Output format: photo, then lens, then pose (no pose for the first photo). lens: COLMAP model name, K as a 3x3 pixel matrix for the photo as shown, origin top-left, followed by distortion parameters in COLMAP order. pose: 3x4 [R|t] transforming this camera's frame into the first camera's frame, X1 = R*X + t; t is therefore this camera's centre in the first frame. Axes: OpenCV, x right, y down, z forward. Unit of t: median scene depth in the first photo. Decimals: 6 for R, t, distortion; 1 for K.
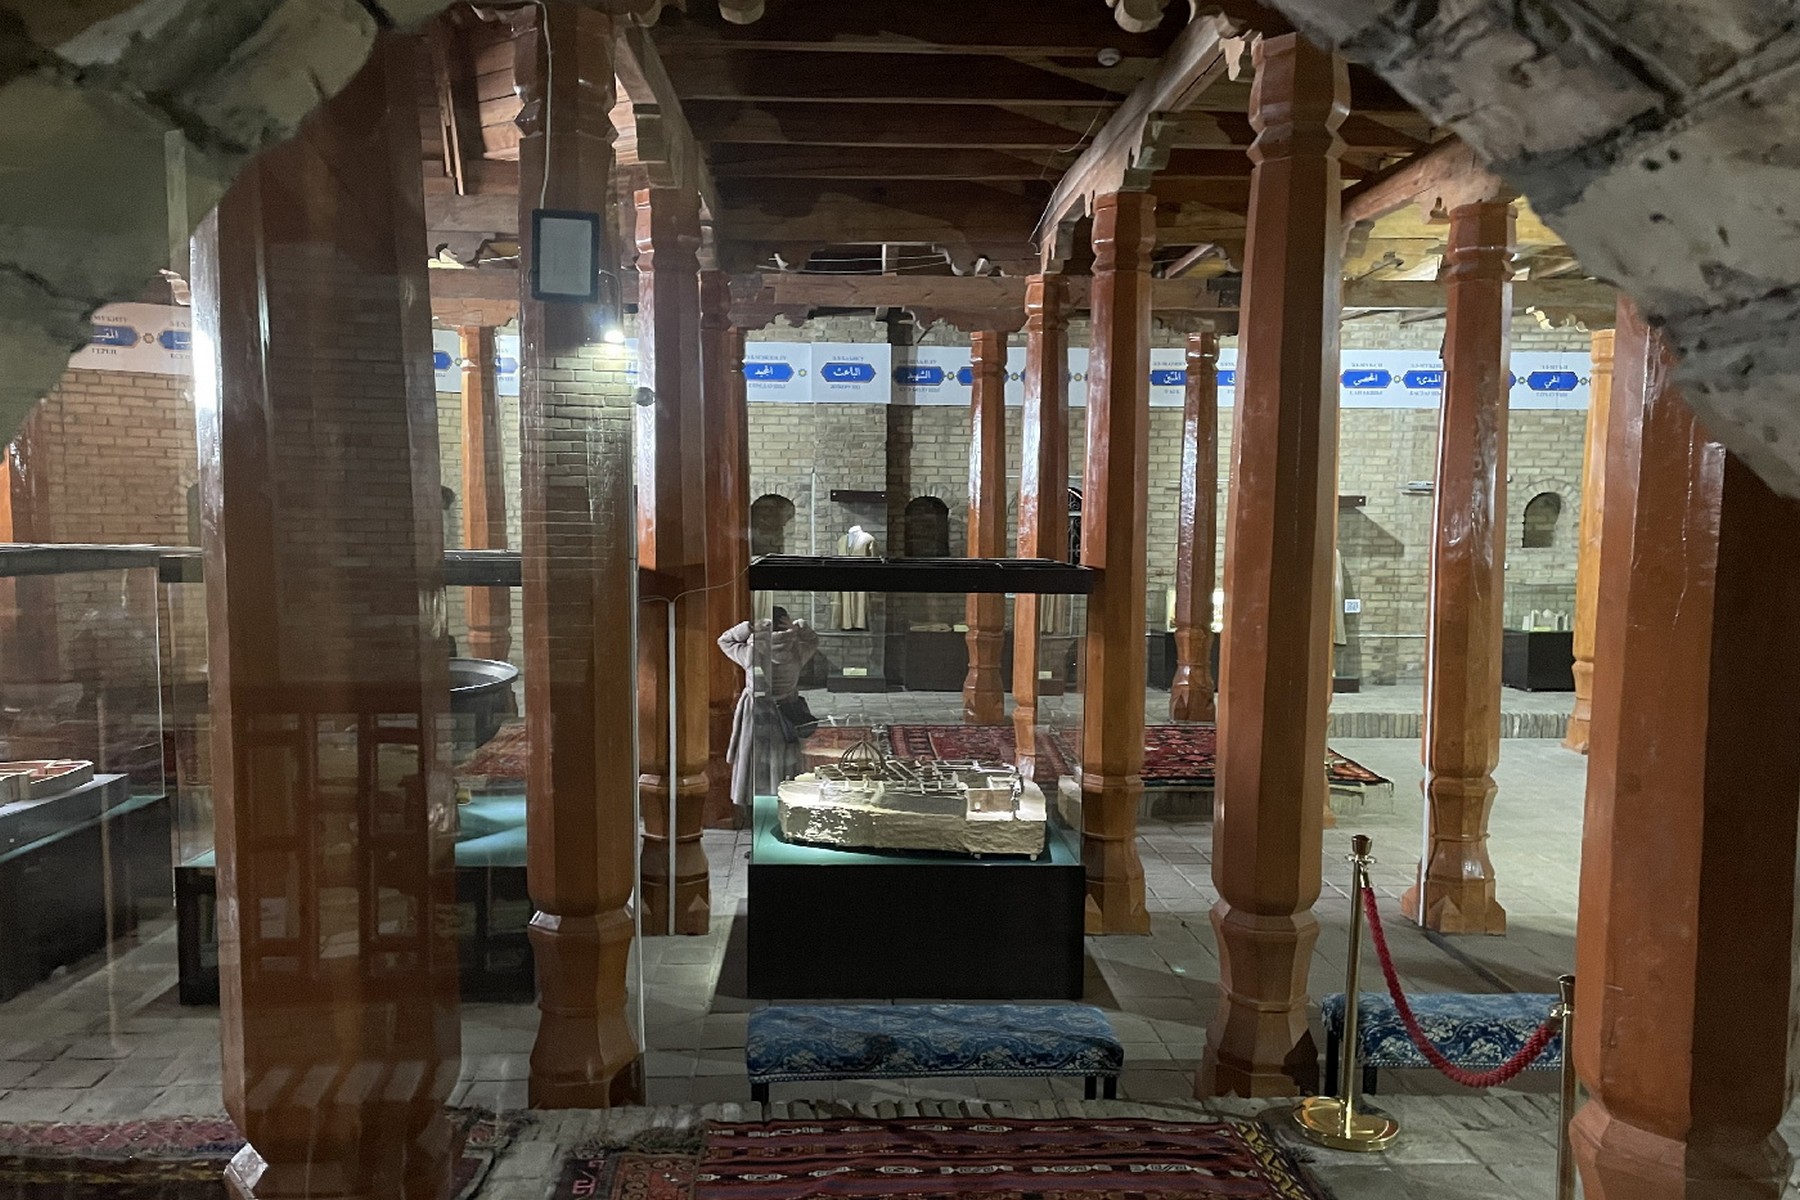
lens RADIAL K [[1165.9, 0, 900.0], [0, 1165.9, 600.0], [0, 0, 1]] dist [0.066445, -0.050074]
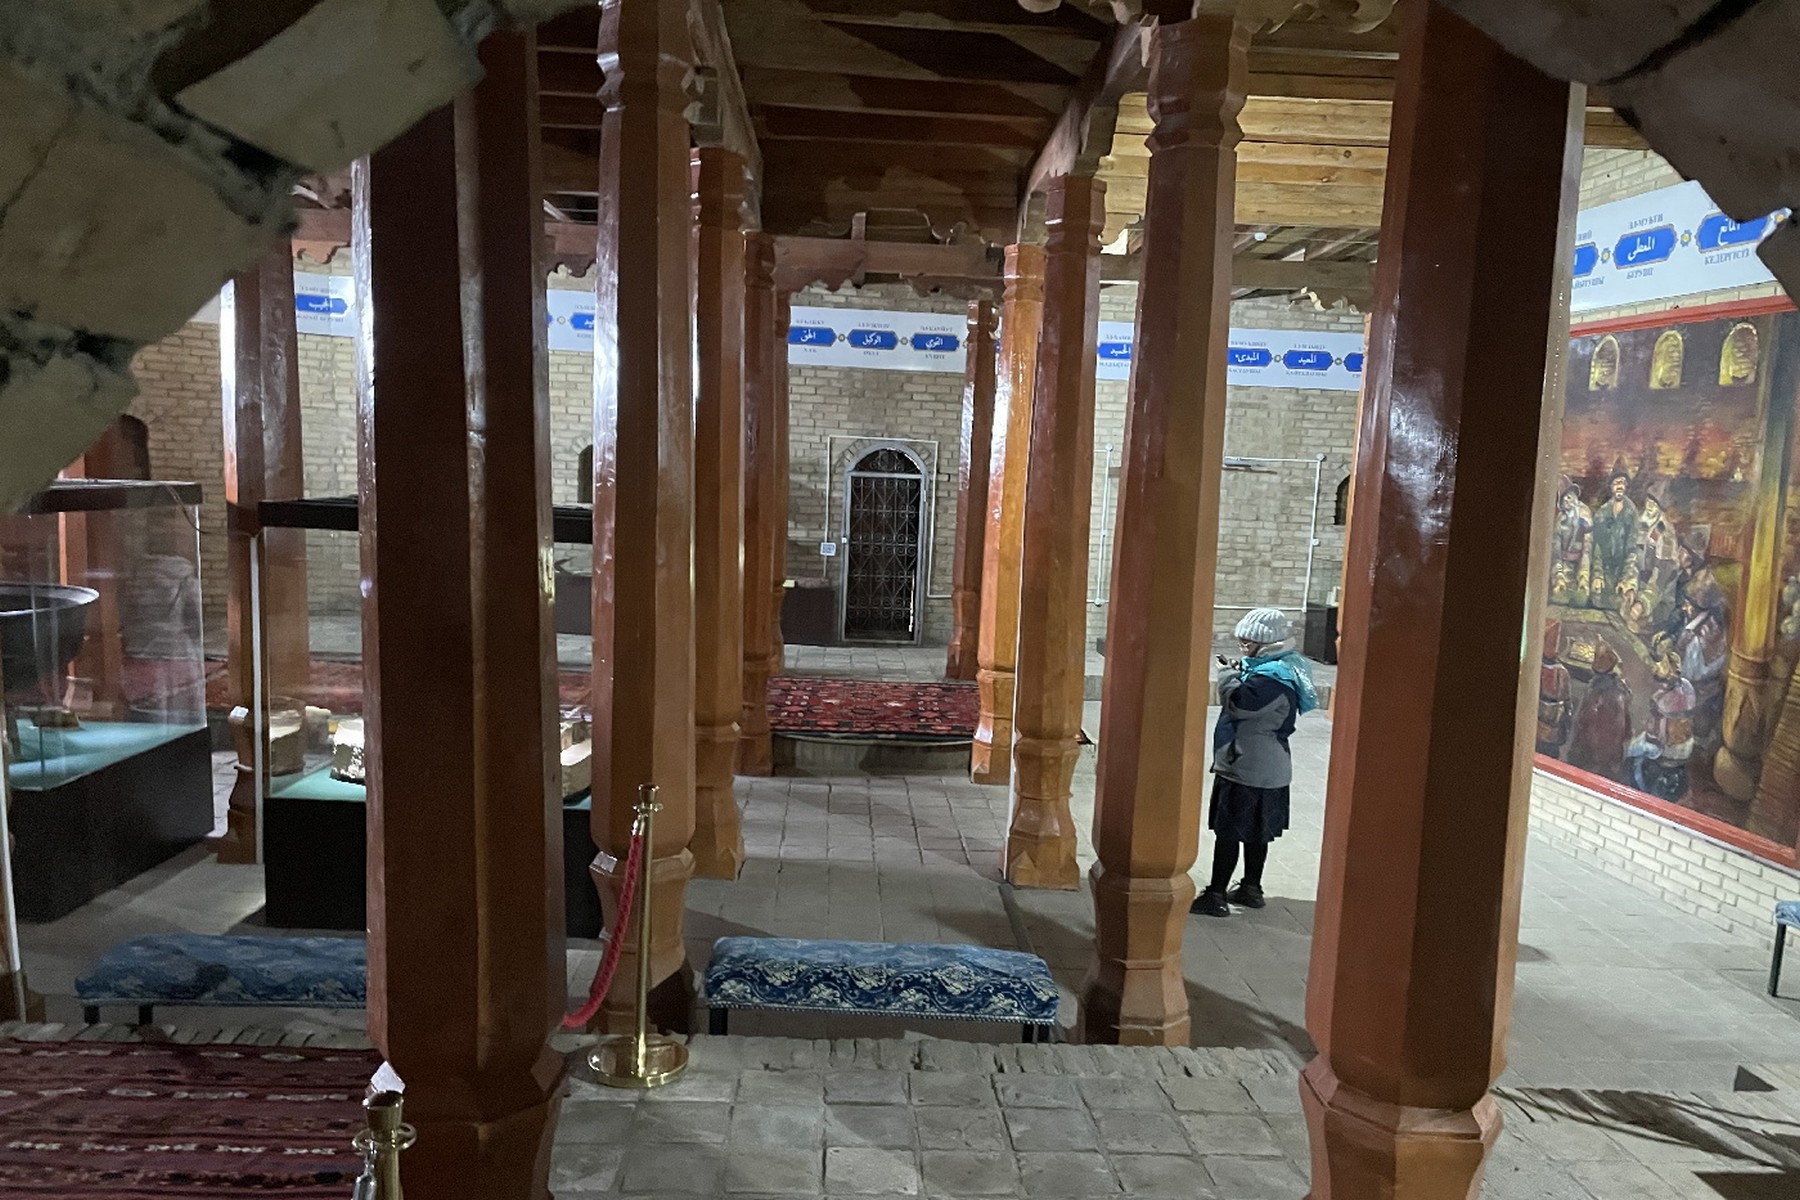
lens RADIAL K [[1123.9, 0, 900.0], [0, 1123.9, 600.0], [0, 0, 1]] dist [0.050000, -0.041181]
pose [[0.999299, 0.036878, -0.006447, 0.365016], [-0.036627, 0.998701, 0.035409, -0.000317], [0.007744, -0.035148, 0.999352, 0.020860]]
